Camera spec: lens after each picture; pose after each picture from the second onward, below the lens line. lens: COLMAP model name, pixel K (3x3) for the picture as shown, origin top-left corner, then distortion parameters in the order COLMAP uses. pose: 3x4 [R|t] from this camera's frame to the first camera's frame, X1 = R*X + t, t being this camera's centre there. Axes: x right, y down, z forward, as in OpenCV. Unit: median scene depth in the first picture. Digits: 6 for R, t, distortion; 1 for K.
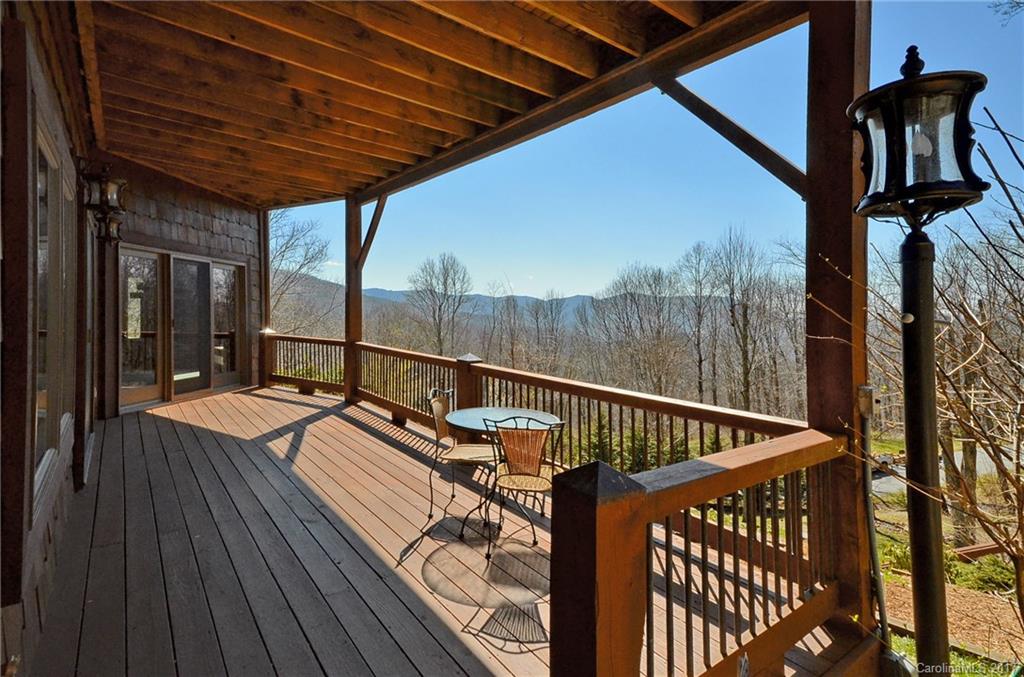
lens RADIAL K [[505.0, 0, 511.9], [0, 505.0, 354.1], [0, 0, 1]] dist [-0.000939, 0.000011]
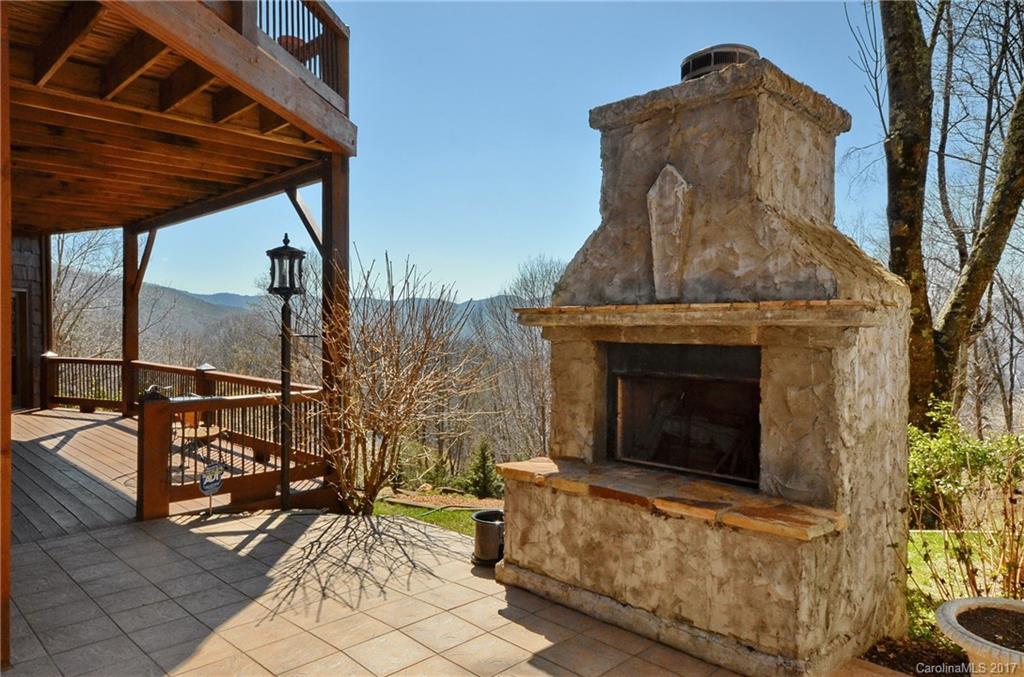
lens RADIAL K [[682.7, 0, 512.0], [0, 682.7, 338.5], [0, 0, 1]] dist [0.000073, -0.059251]
pose [[0.990770, -0.037155, 0.130364, 0.276097], [0.043941, 0.997803, -0.049575, 0.032455], [-0.128236, 0.054845, 0.990226, -0.486438]]
